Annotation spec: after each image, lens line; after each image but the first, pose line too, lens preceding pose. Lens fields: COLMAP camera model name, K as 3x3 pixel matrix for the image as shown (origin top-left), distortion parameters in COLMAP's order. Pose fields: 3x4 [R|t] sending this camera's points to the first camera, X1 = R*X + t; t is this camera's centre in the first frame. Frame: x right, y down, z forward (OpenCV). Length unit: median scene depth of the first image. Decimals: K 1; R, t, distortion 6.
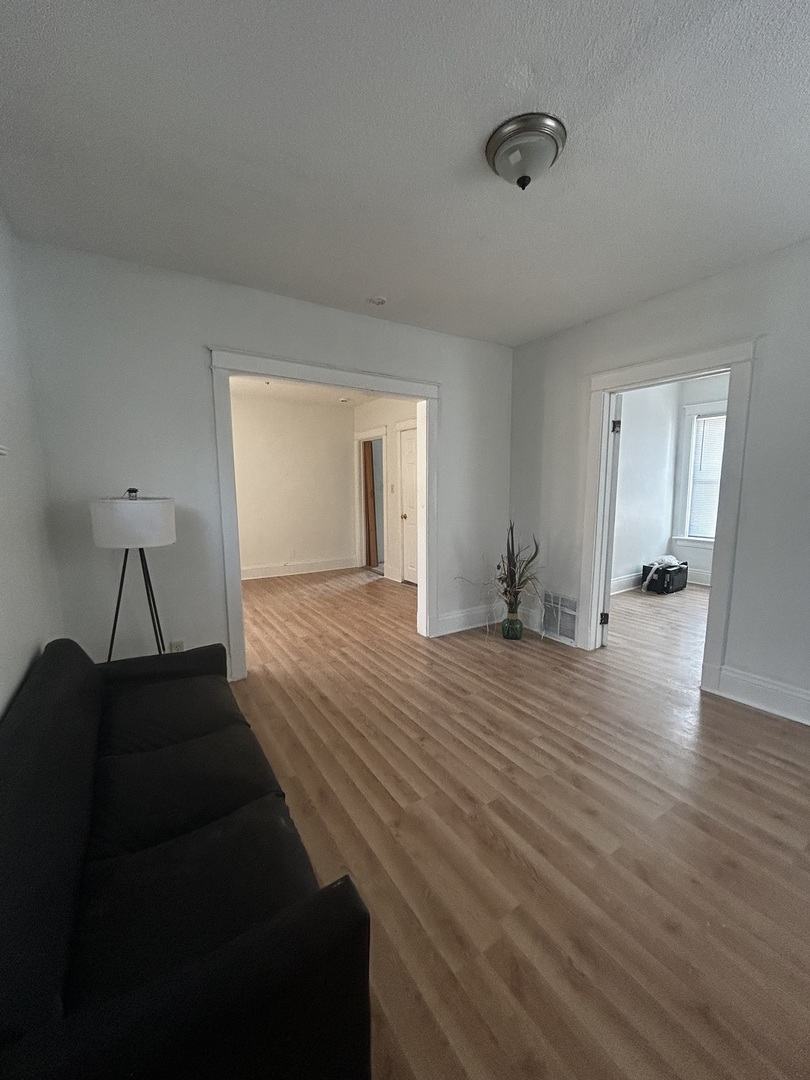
lens RADIAL K [[431.4, 0, 398.1], [0, 431.4, 538.1], [0, 0, 1]] dist [0.001305, 0.001265]
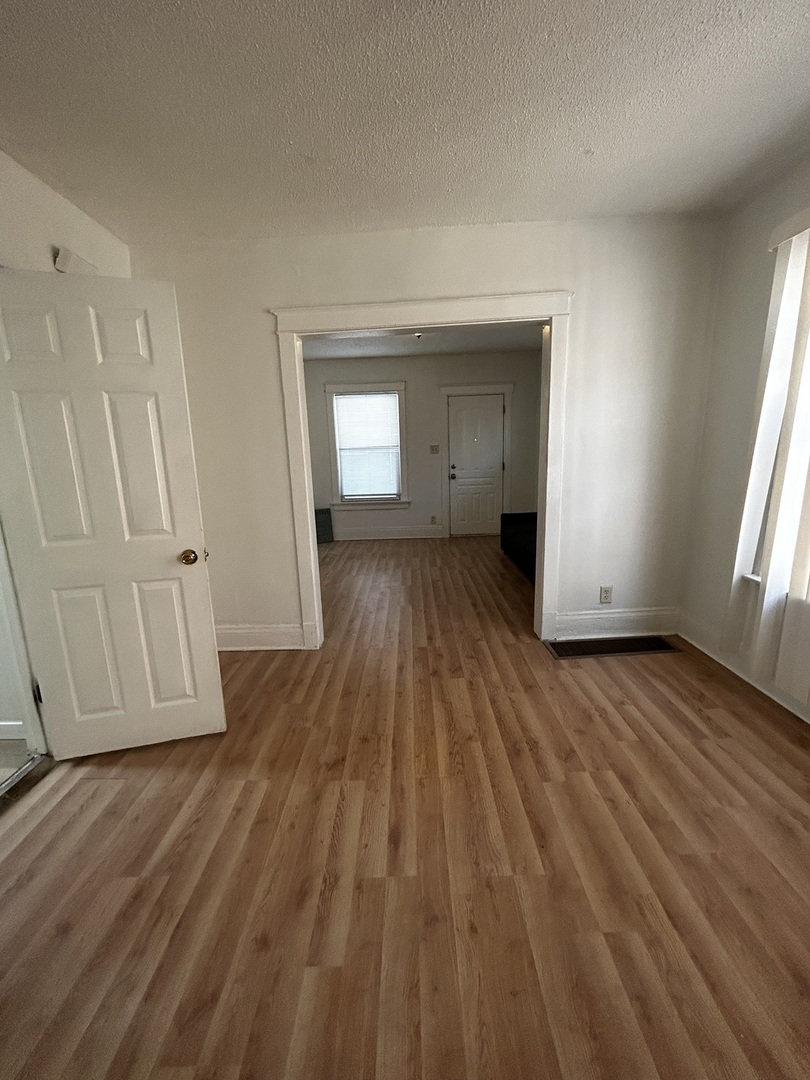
lens RADIAL K [[431.4, 0, 401.1], [0, 431.4, 537.4], [0, 0, 1]] dist [0.001305, 0.001265]
pose [[-0.844876, -0.077415, 0.529331, -0.788253], [0.103310, 0.947237, 0.303429, -0.312230], [-0.524892, 0.311045, -0.792300, 2.470303]]
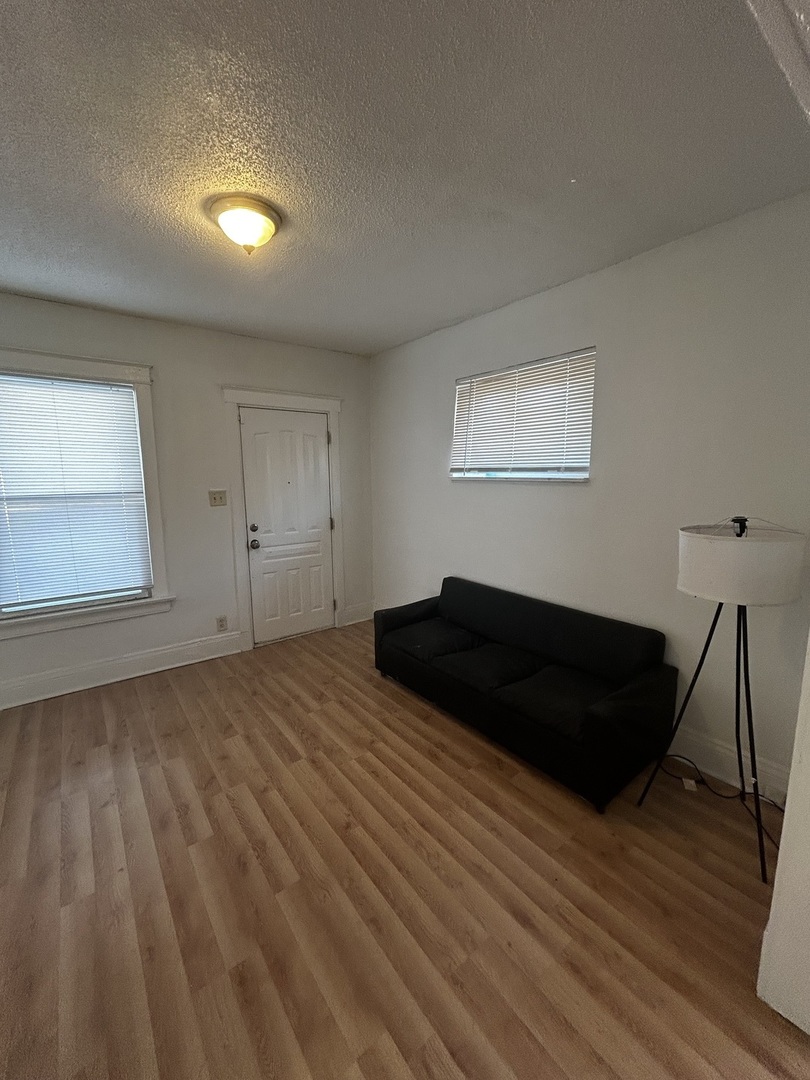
lens RADIAL K [[431.4, 0, 403.1], [0, 431.4, 533.1], [0, 0, 1]] dist [0.001305, 0.001265]
pose [[-0.993550, 0.024562, -0.110698, 0.027932], [-0.005408, 0.964881, 0.262631, -0.272748], [0.113262, 0.261536, -0.958525, 1.593078]]
